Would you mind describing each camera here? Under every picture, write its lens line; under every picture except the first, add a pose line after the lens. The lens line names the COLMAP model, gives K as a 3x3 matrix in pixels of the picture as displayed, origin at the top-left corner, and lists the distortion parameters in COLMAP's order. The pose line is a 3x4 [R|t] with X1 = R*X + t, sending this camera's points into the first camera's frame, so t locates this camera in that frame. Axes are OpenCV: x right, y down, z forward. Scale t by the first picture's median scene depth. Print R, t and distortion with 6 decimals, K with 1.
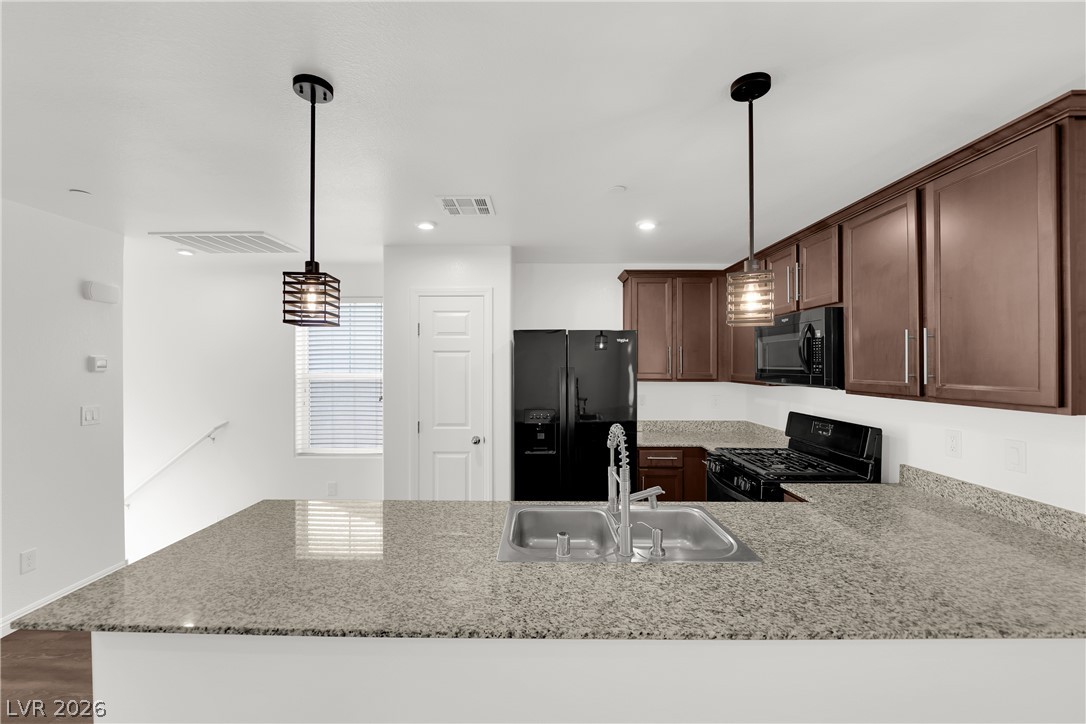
lens RADIAL K [[437.7, 0, 538.9], [0, 437.7, 363.5], [0, 0, 1]] dist [-0.008530, -0.004289]
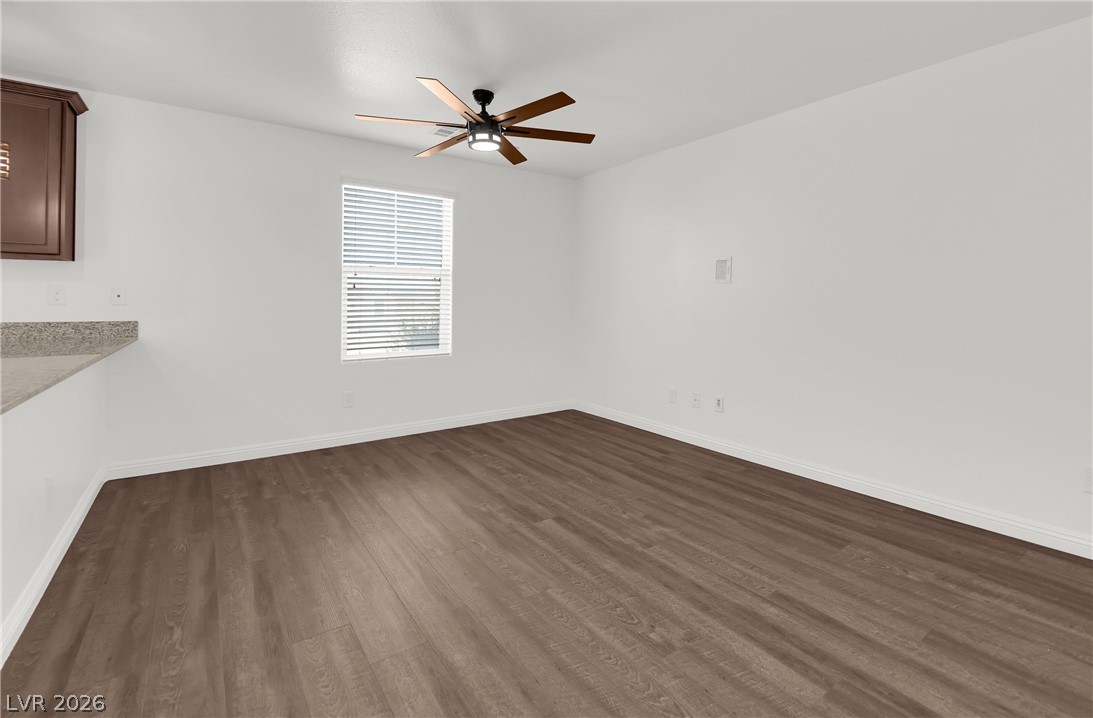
lens RADIAL K [[505.0, 0, 623.2], [0, 505.0, 302.5], [0, 0, 1]] dist [-0.016670, -0.000703]
pose [[-0.644911, -0.005767, 0.764236, -1.127575], [-0.008836, 0.999961, 0.000089, 0.164142], [-0.764206, -0.006696, -0.644937, 0.288668]]
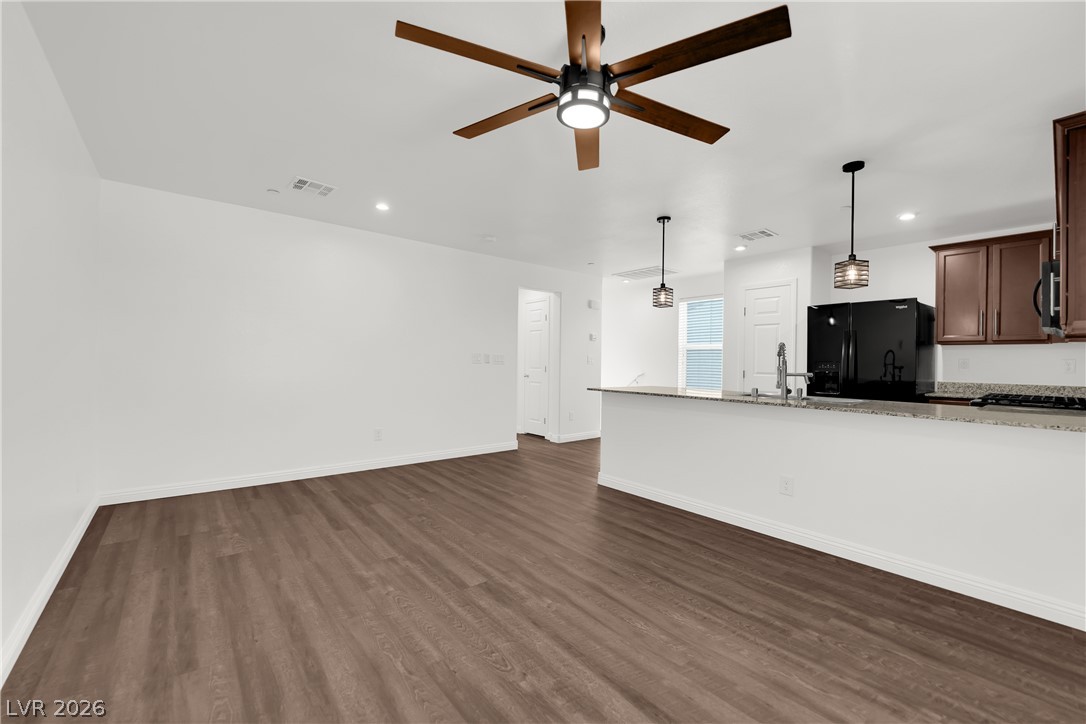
lens RADIAL K [[437.7, 0, 538.9], [0, 437.7, 363.5], [0, 0, 1]] dist [-0.008530, -0.004289]
pose [[0.638132, 0.012563, -0.769824, 0.677744], [-0.014596, 0.999885, 0.004219, 0.165422], [0.769789, 0.008545, 0.638242, -0.827021]]
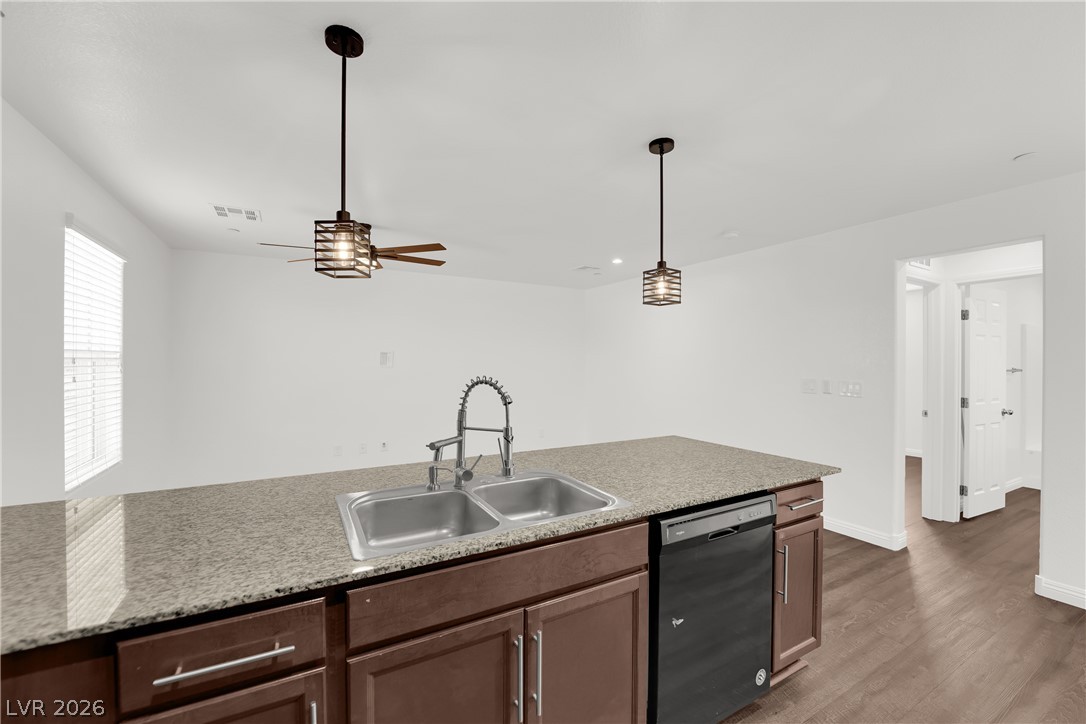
lens RADIAL K [[437.7, 0, 538.9], [0, 437.7, 363.5], [0, 0, 1]] dist [-0.008530, -0.004289]
pose [[-0.870580, -0.002483, -0.492021, 0.361371], [-0.003172, 0.999995, 0.000565, 0.073127], [0.492017, 0.002052, -0.870583, 1.298555]]
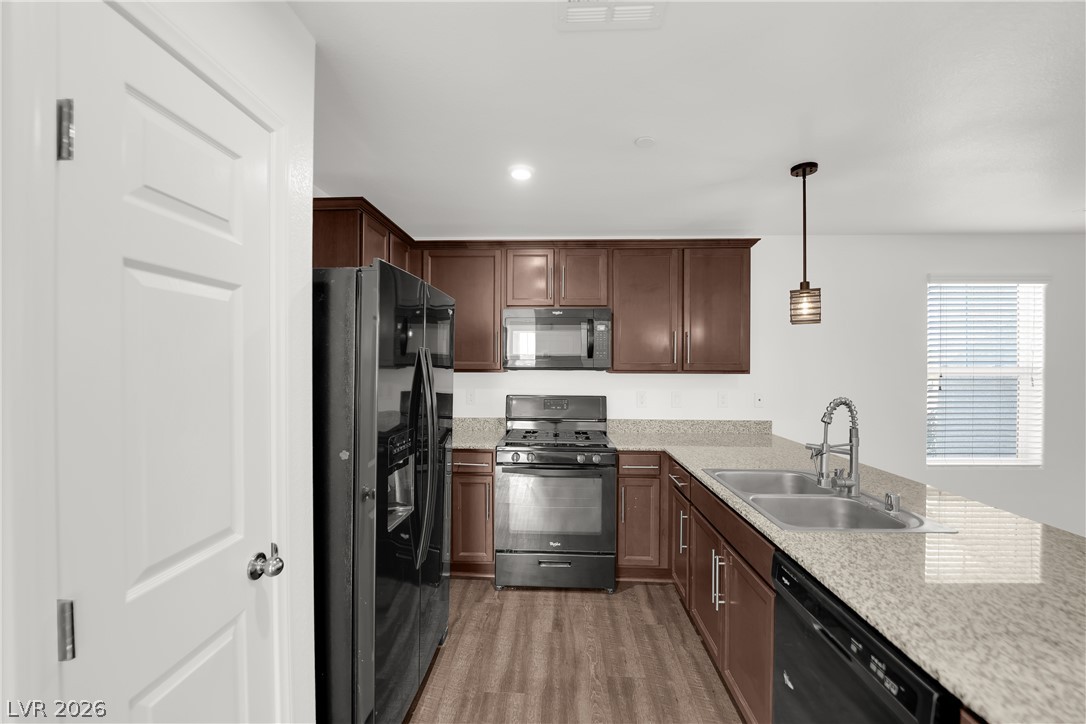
lens RADIAL K [[437.7, 0, 538.9], [0, 437.7, 363.5], [0, 0, 1]] dist [-0.008530, -0.004289]
pose [[0.039154, -0.003657, 0.999227, -0.677680], [-0.005561, 0.999977, 0.003878, 0.033989], [-0.999218, -0.005709, 0.039132, 1.156218]]
